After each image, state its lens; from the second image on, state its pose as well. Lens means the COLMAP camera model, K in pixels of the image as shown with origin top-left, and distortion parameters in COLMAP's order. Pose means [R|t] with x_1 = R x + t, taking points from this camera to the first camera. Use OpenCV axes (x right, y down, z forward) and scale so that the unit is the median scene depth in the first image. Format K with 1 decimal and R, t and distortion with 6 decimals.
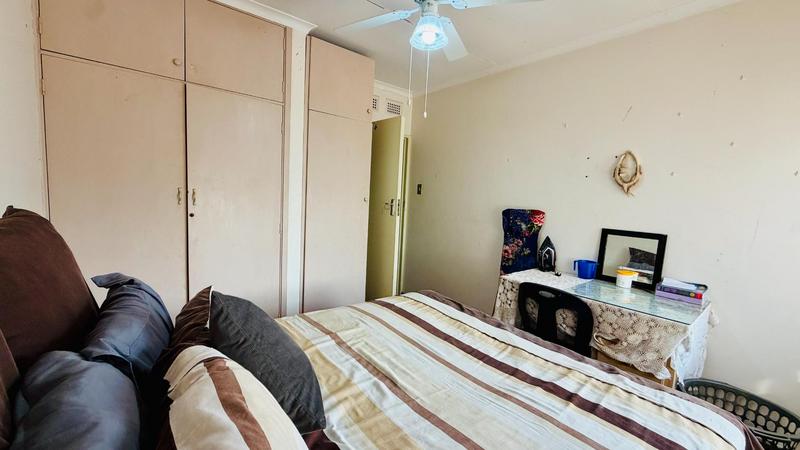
lens RADIAL K [[319.9, 0, 398.5], [0, 319.9, 224.8], [0, 0, 1]] dist [0.001264, -0.000235]
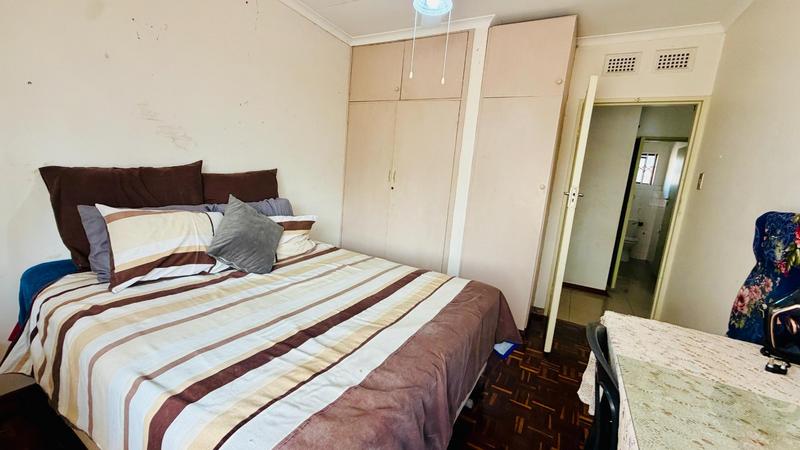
lens RADIAL K [[319.9, 0, 398.5], [0, 319.9, 224.8], [0, 0, 1]] dist [0.001264, -0.000235]
pose [[0.373737, 0.129913, -0.918392, 0.672810], [-0.150814, 0.985478, 0.078030, 0.016179], [0.915192, 0.109344, 0.387902, 0.388804]]
